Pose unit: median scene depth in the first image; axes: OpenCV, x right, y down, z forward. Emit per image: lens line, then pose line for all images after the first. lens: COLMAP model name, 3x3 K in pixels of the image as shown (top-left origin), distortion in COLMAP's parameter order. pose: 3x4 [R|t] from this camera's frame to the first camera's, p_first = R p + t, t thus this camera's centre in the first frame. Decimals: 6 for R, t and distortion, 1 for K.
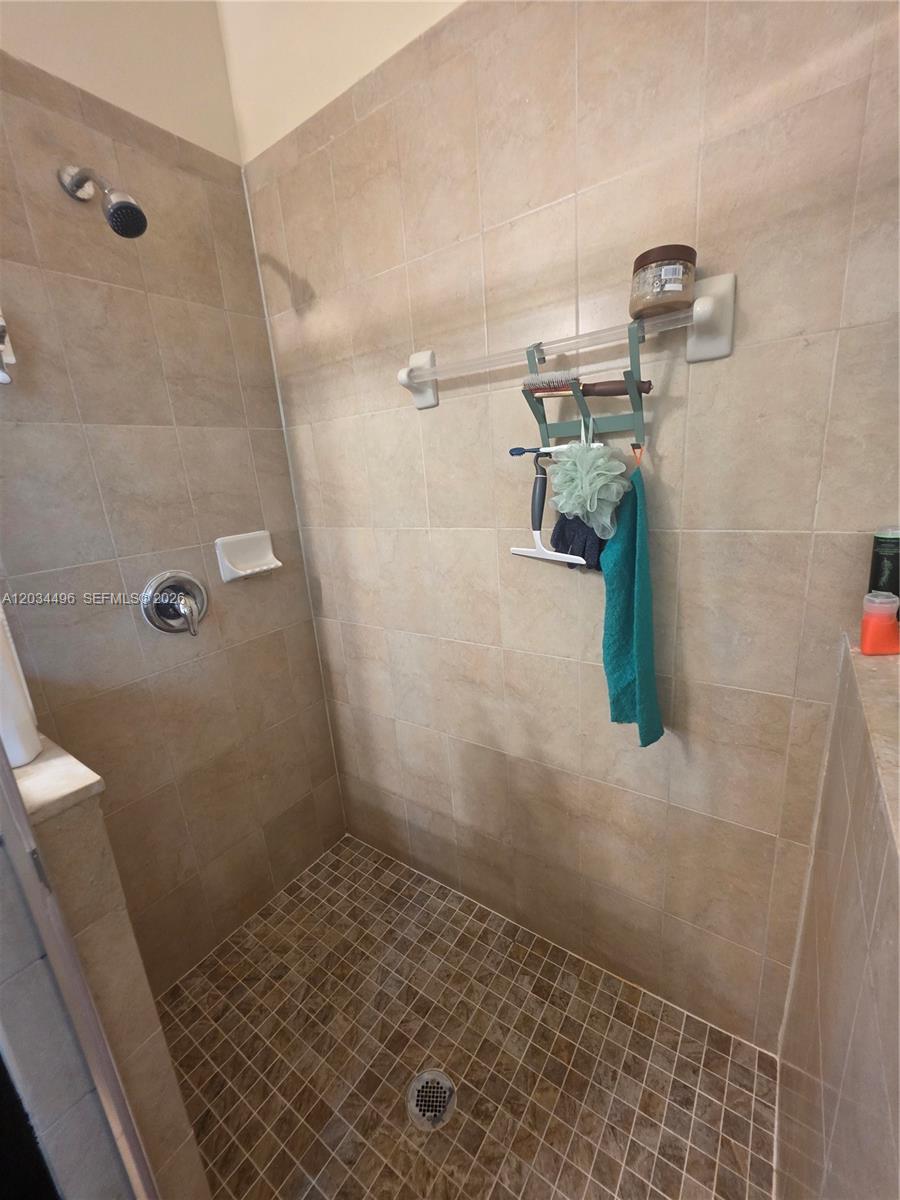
lens RADIAL K [[477.9, 0, 453.9], [0, 477.9, 599.6], [0, 0, 1]] dist [0.002837, -0.000407]
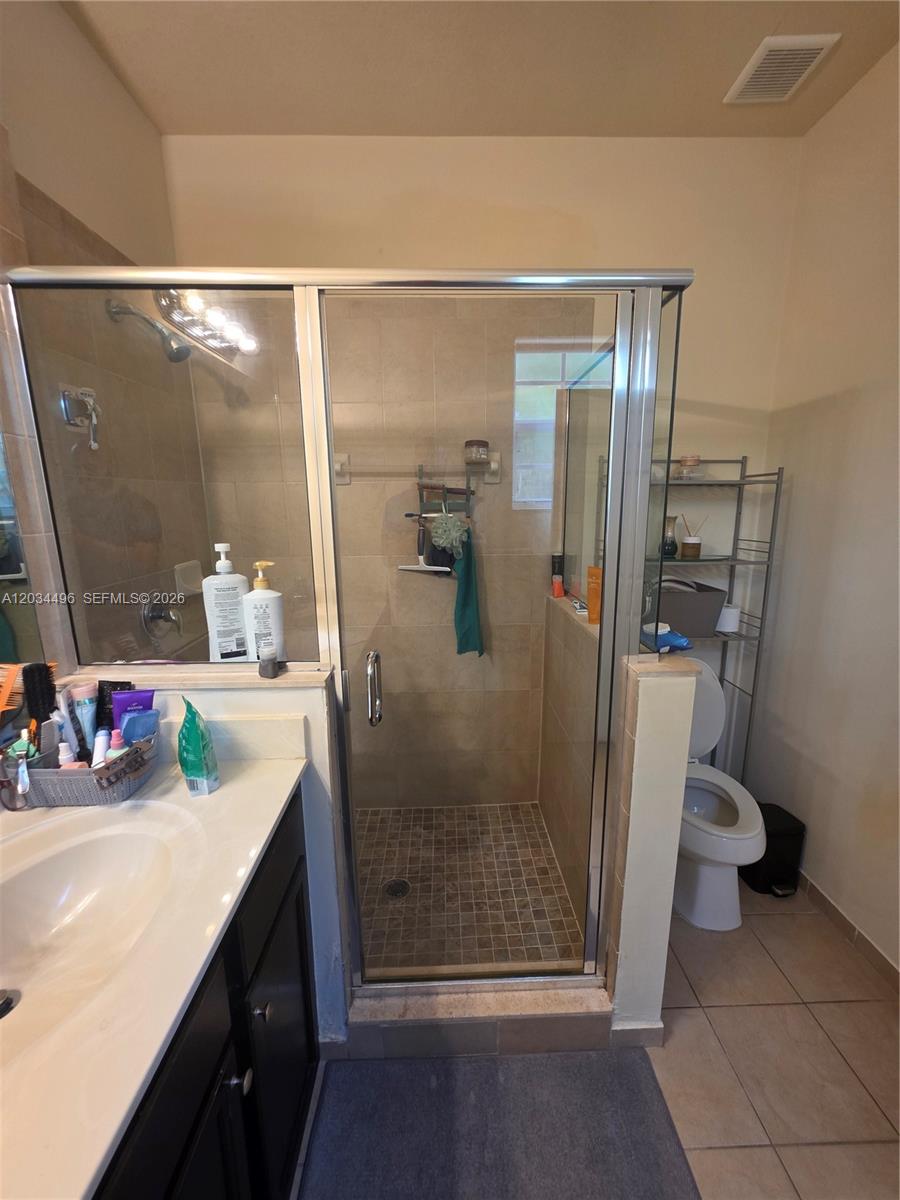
lens RADIAL K [[477.9, 0, 453.9], [0, 477.9, 599.6], [0, 0, 1]] dist [0.002837, -0.000407]
pose [[0.807277, -0.057664, 0.587348, -0.869240], [0.105617, 0.993265, -0.047649, 0.138559], [-0.580645, 0.100500, 0.807930, -0.624690]]
